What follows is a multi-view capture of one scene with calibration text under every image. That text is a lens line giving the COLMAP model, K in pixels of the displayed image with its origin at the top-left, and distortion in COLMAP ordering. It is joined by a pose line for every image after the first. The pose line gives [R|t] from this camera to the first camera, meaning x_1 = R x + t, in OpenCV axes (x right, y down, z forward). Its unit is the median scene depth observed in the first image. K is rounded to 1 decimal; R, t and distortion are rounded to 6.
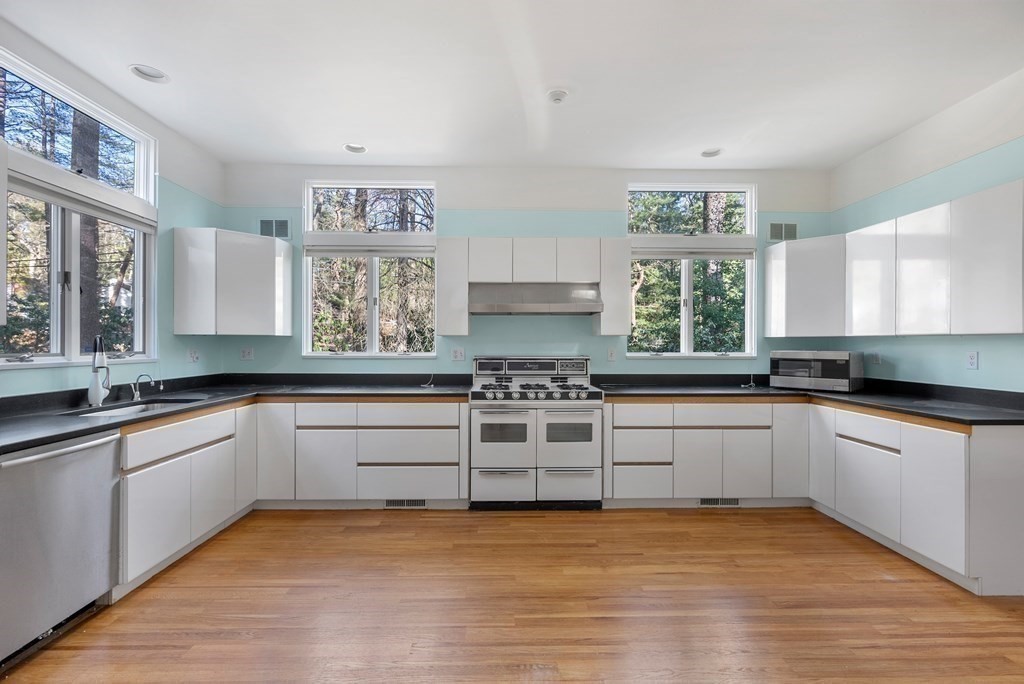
lens RADIAL K [[467.0, 0, 512.0], [0, 467.0, 342.0], [0, 0, 1]] dist [-0.000398, 0.001203]
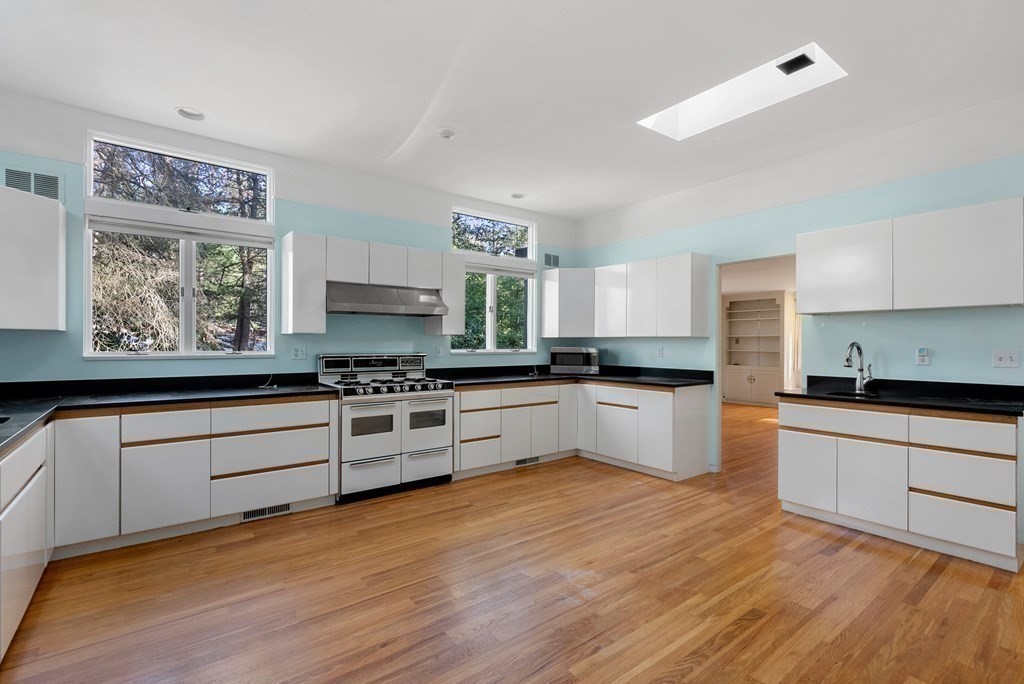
lens RADIAL K [[476.1, 0, 512.0], [0, 476.1, 342.0], [0, 0, 1]] dist [0.001924, 0.000762]
pose [[0.801437, 0.001806, 0.598076, -0.410995], [-0.004491, 0.999985, 0.002998, -0.000749], [-0.598062, -0.005089, 0.801434, -0.061526]]
